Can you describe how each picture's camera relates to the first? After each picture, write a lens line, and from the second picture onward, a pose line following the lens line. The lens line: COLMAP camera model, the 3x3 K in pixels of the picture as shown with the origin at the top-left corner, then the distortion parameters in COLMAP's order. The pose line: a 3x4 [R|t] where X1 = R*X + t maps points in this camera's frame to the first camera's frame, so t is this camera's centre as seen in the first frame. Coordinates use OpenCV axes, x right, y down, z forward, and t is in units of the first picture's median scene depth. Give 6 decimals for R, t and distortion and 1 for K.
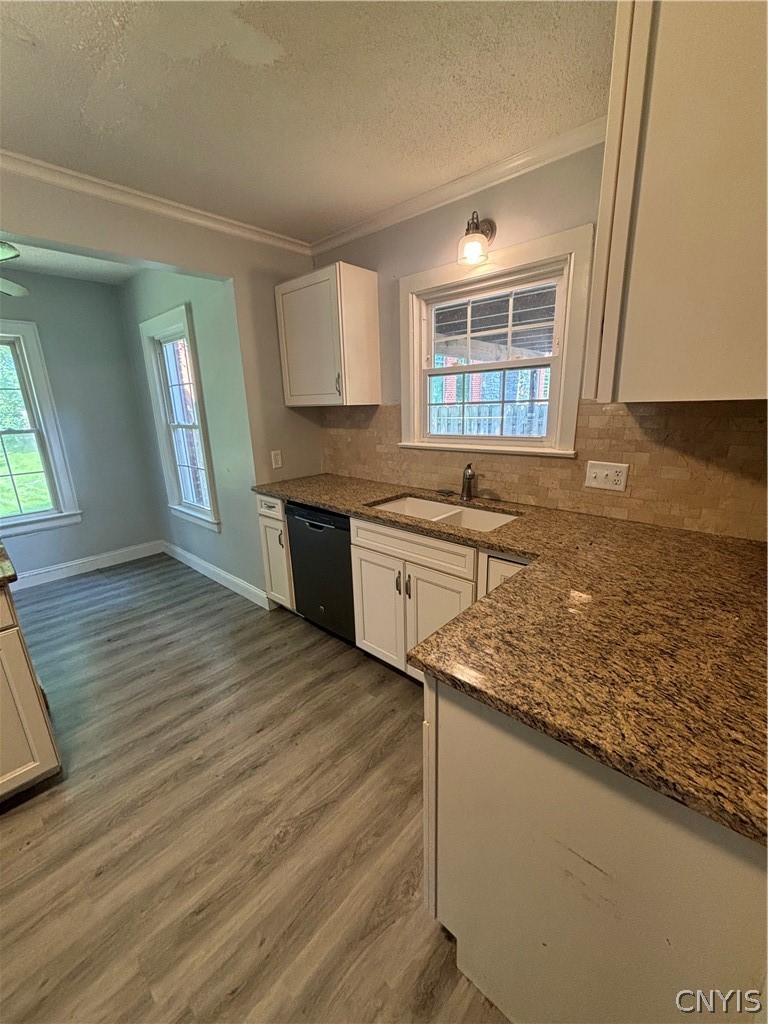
lens RADIAL K [[412.6, 0, 383.2], [0, 412.6, 512.5], [0, 0, 1]] dist [0.000523, 0.001420]
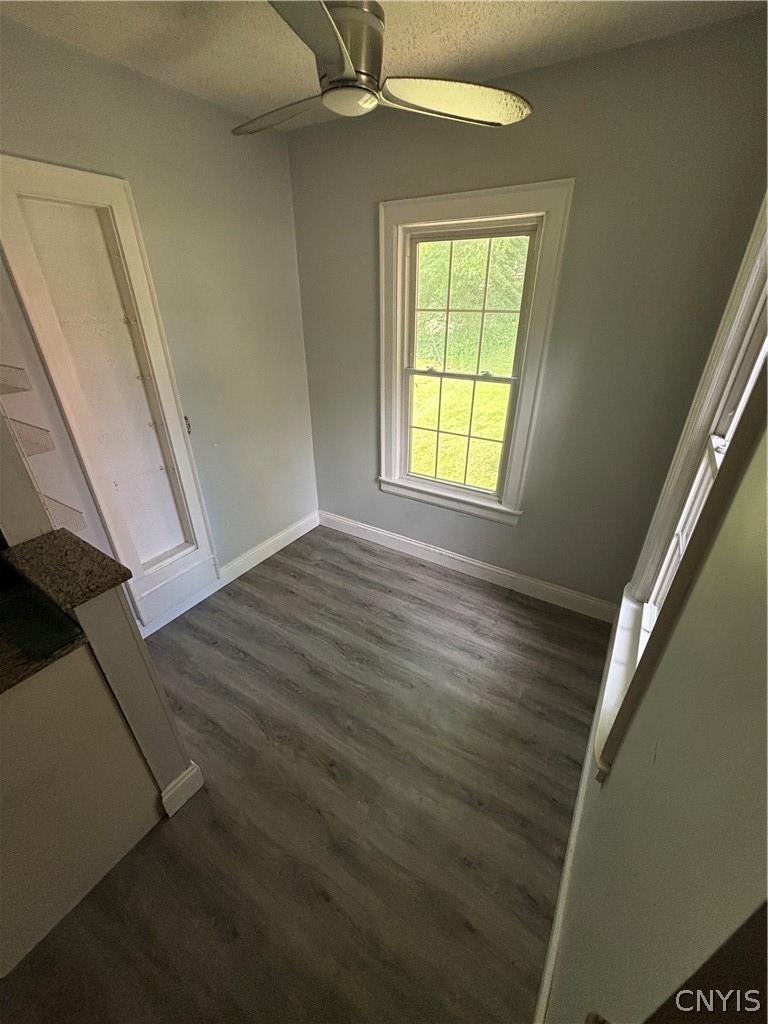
lens RADIAL K [[412.6, 0, 385.5], [0, 412.6, 510.3], [0, 0, 1]] dist [0.000523, 0.001420]
pose [[0.186208, 0.489746, -0.851749, -0.375534], [-0.256519, 0.861076, 0.439029, -0.410665], [0.948433, 0.136739, 0.285969, 1.050079]]
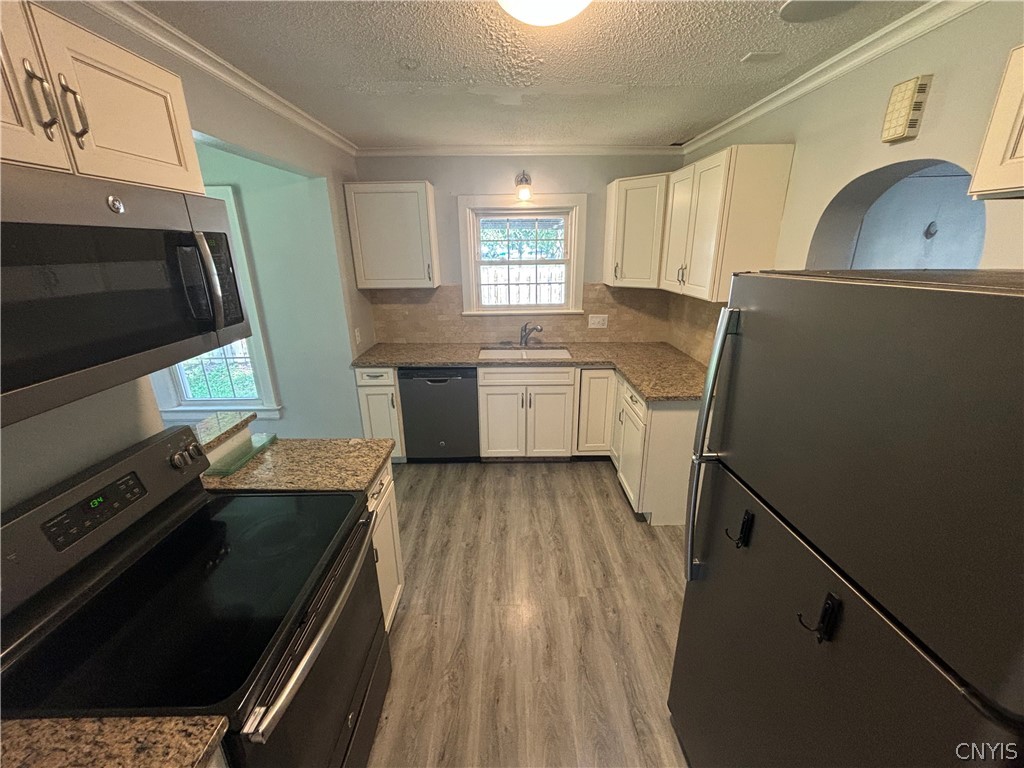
lens RADIAL K [[412.6, 0, 512.9], [0, 412.6, 382.0], [0, 0, 1]] dist [0.000523, 0.001420]
pose [[0.727566, -0.196358, 0.657337, -0.951173], [0.168330, 0.979969, 0.106419, -0.072284], [-0.665066, 0.033223, 0.746045, -0.163097]]
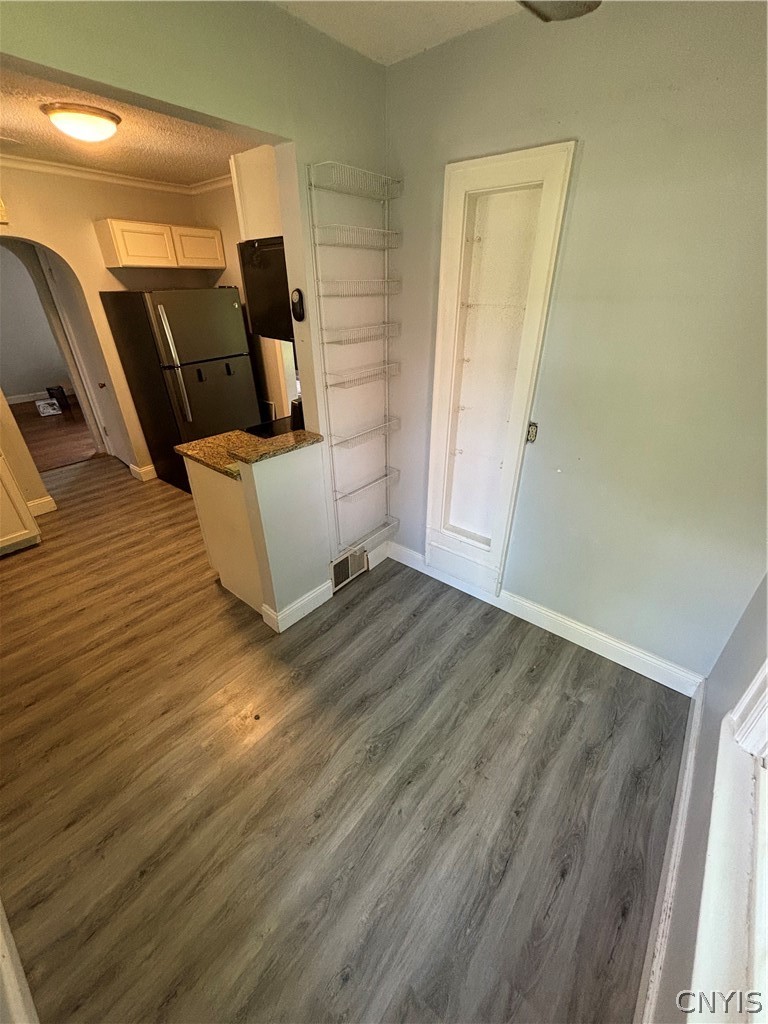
lens RADIAL K [[412.6, 0, 382.9], [0, 412.6, 510.2], [0, 0, 1]] dist [0.000523, 0.001420]
pose [[-0.997533, 0.061742, -0.033392, -1.079500], [0.021618, 0.722818, 0.690700, -0.512502], [0.066782, 0.688274, -0.722370, 1.578813]]
